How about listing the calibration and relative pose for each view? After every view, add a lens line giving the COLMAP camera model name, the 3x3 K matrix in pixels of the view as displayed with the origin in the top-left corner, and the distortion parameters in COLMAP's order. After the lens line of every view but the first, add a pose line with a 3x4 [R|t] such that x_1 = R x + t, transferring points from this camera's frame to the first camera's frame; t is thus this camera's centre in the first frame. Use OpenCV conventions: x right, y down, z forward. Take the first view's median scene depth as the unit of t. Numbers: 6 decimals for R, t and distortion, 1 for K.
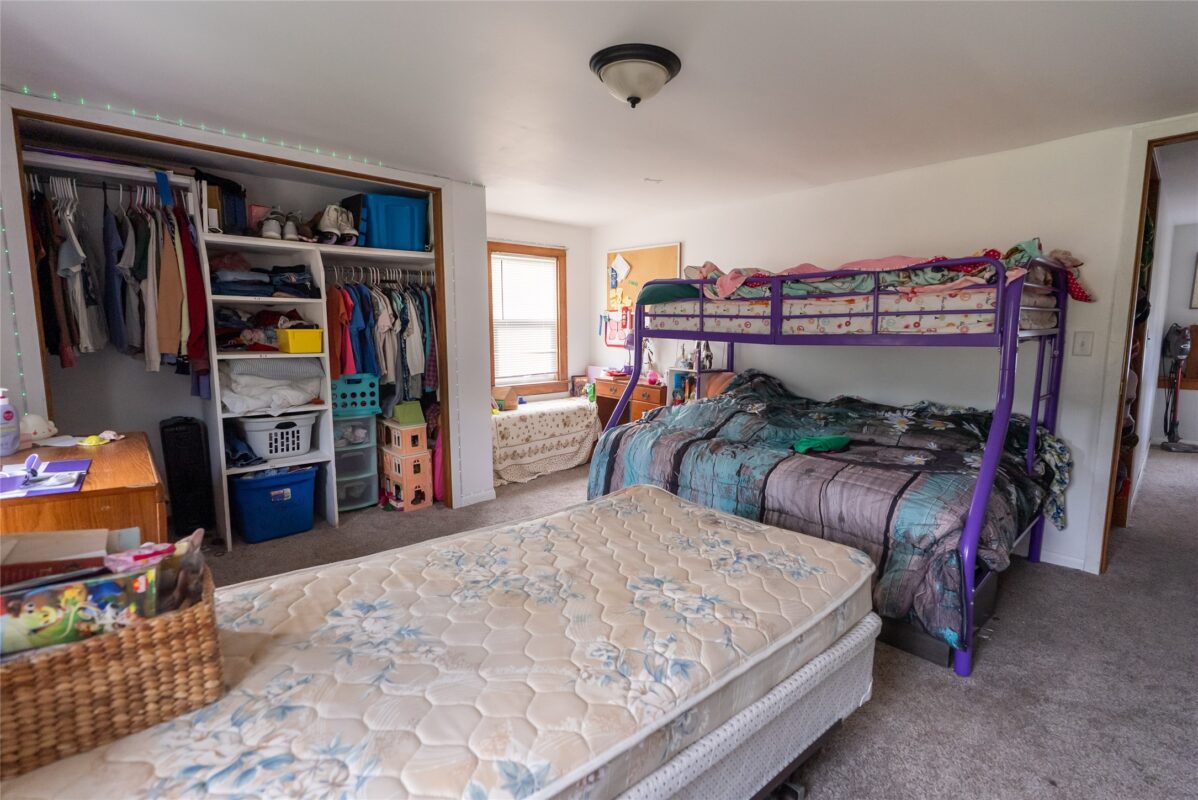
lens RADIAL K [[566.0, 0, 599.0], [0, 566.0, 400.0], [0, 0, 1]] dist [-0.000705, -0.000195]
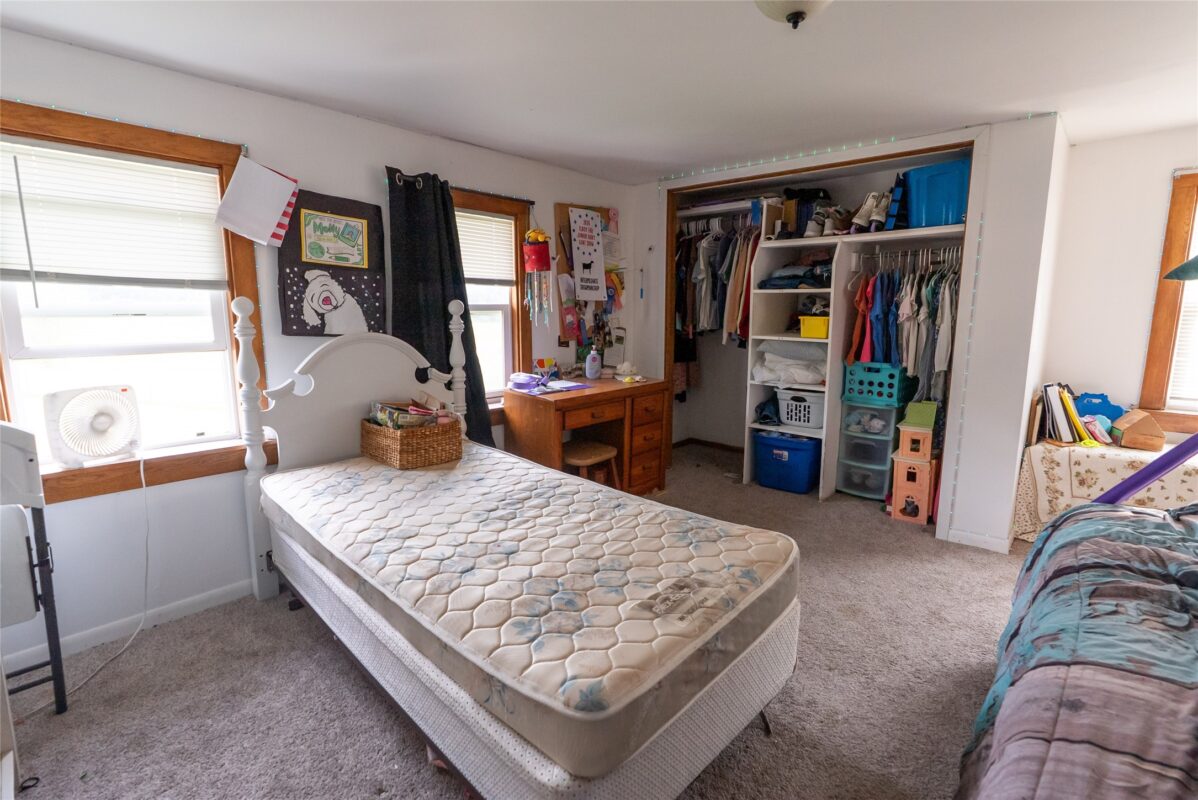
lens RADIAL K [[566.0, 0, 599.0], [0, 566.0, 400.0], [0, 0, 1]] dist [-0.000705, -0.000195]
pose [[0.086136, 0.160866, -0.983210, 0.509632], [-0.125454, 0.980774, 0.149477, -0.069839], [0.988353, 0.110472, 0.104661, 0.435681]]
